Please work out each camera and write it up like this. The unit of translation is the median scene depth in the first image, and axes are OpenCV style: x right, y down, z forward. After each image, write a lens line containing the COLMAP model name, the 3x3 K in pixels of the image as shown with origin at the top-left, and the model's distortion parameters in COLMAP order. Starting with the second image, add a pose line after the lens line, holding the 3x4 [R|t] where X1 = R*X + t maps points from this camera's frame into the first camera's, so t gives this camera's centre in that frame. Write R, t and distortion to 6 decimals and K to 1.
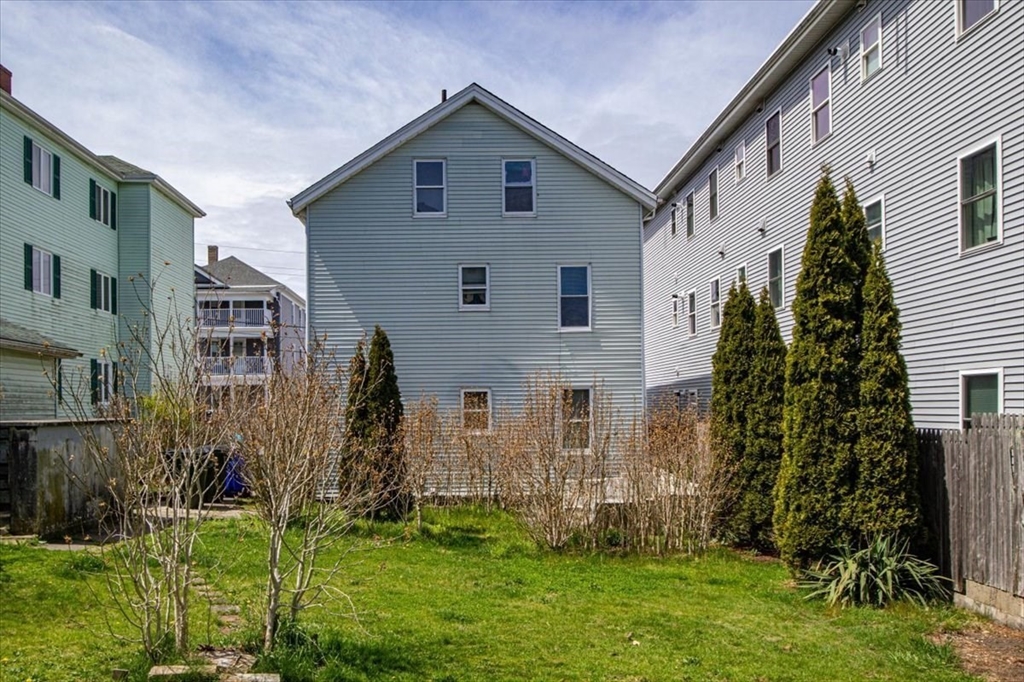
lens RADIAL K [[886.9, 0, 511.1], [0, 886.9, 386.3], [0, 0, 1]] dist [-0.096110, 0.088530]
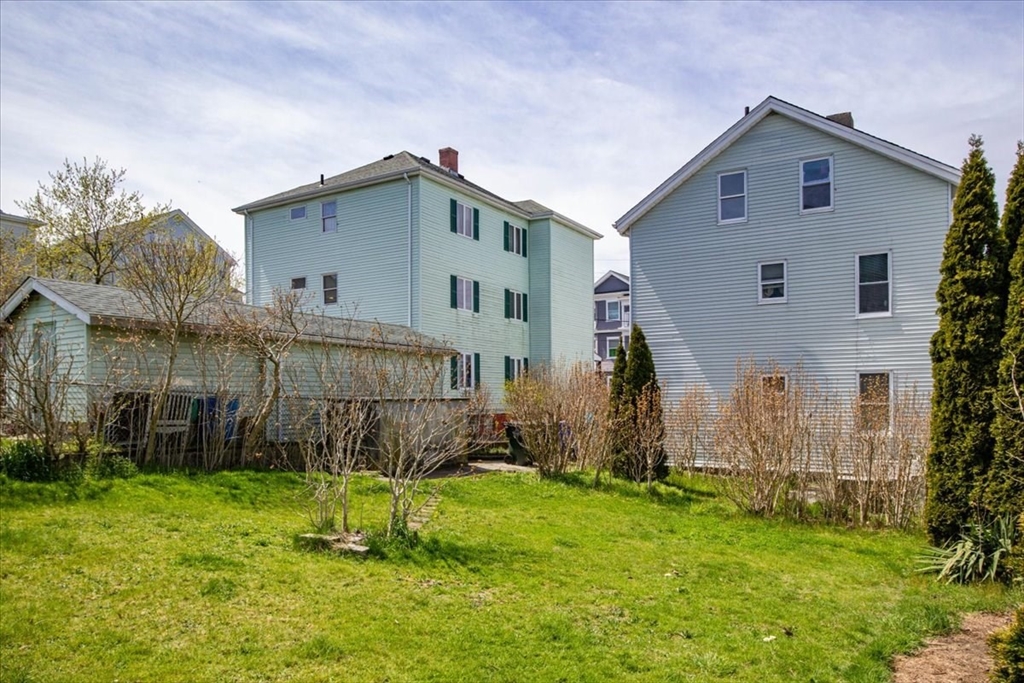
lens RADIAL K [[886.9, 0, 511.1], [0, 886.9, 386.8], [0, 0, 1]] dist [-0.096110, 0.088530]
pose [[0.779890, -0.005401, -0.625893, 0.387719], [0.009734, 0.999946, 0.003501, 0.011346], [0.625840, -0.008823, 0.779901, -0.057772]]
